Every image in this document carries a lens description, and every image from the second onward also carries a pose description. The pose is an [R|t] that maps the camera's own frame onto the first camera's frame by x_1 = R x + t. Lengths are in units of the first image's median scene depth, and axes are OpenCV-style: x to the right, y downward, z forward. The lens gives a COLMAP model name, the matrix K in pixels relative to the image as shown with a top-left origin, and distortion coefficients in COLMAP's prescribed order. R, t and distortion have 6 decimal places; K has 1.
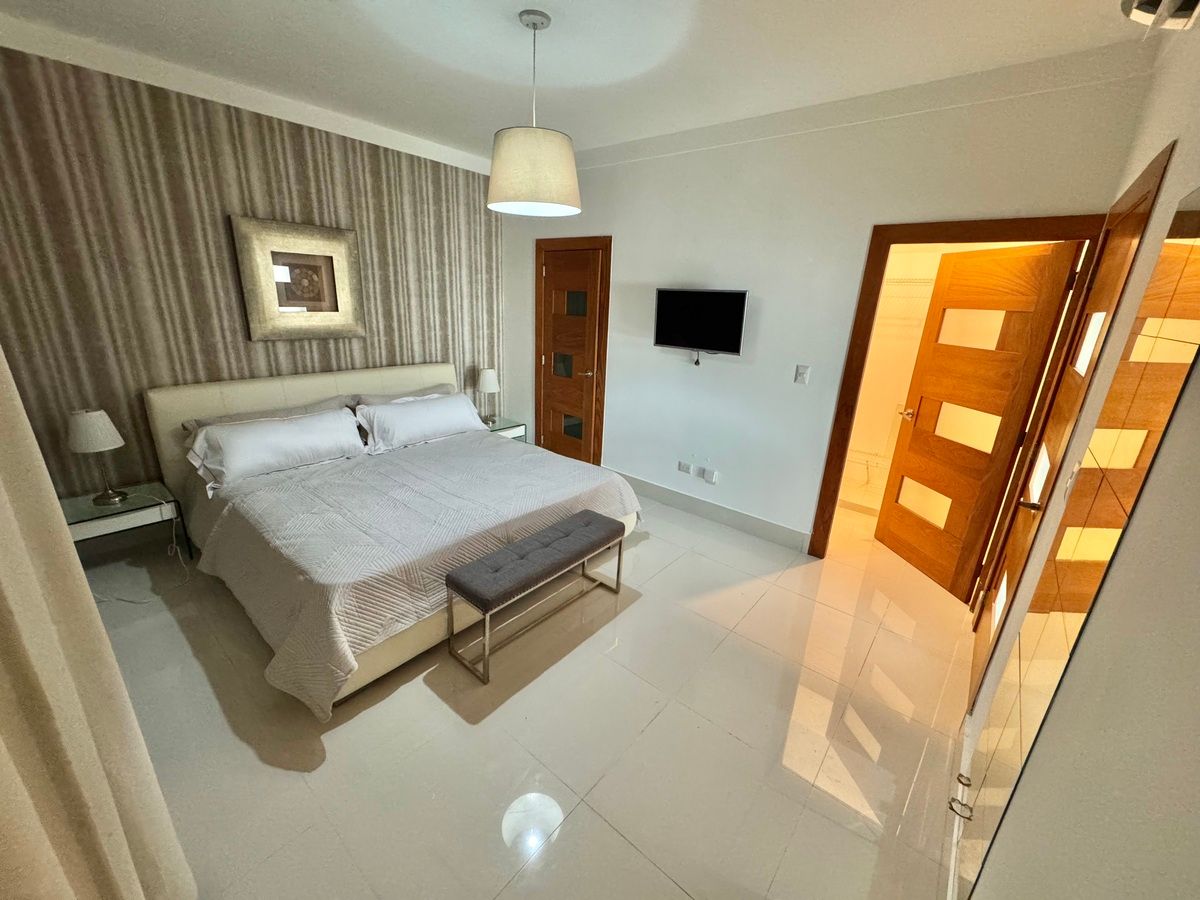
lens RADIAL K [[479.0, 0, 601.5], [0, 479.0, 448.9], [0, 0, 1]] dist [0.000277, -0.000163]
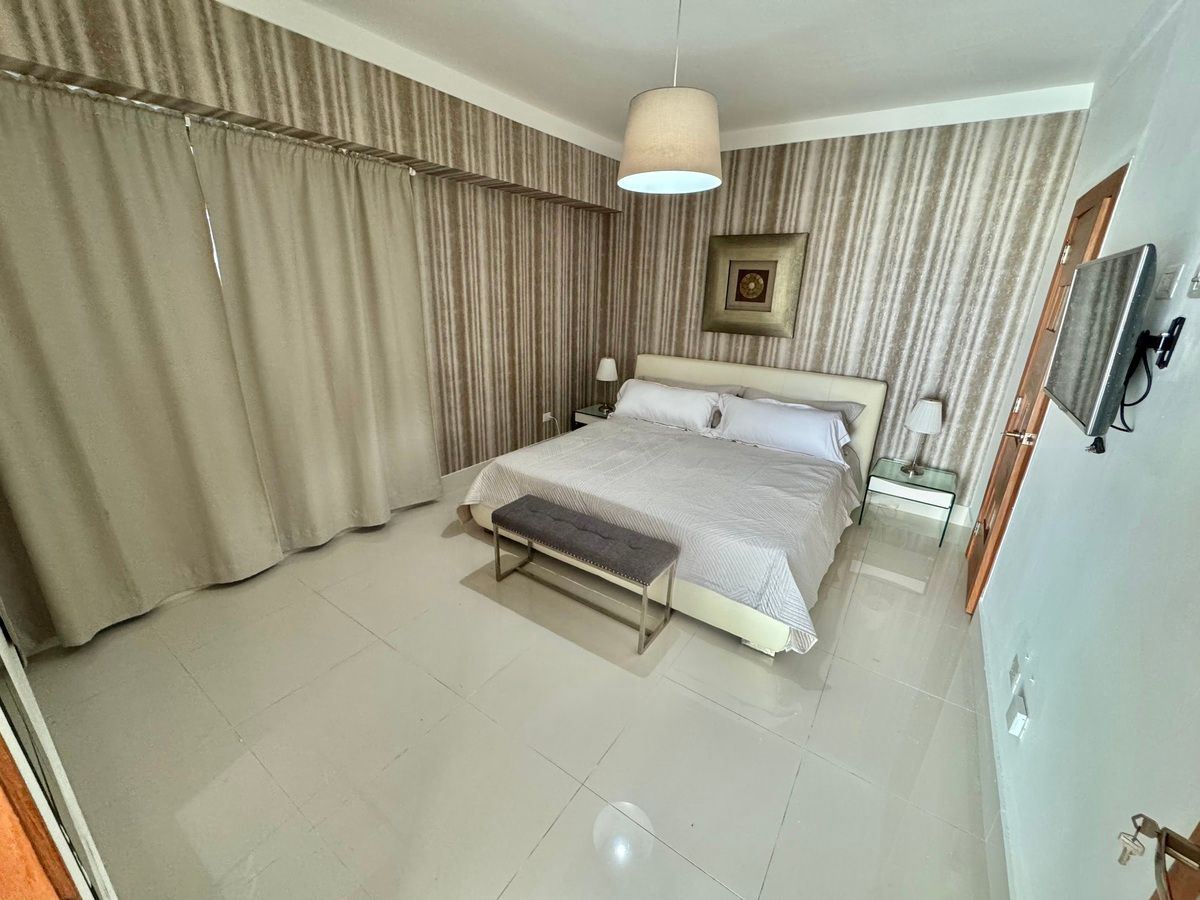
lens RADIAL K [[479.0, 0, 603.0], [0, 479.0, 449.8], [0, 0, 1]] dist [0.000277, -0.000163]
pose [[0.097105, 0.279068, -0.955349, 0.513835], [-0.335405, 0.912913, 0.232580, -0.124144], [0.937056, 0.297845, 0.182249, 0.527469]]
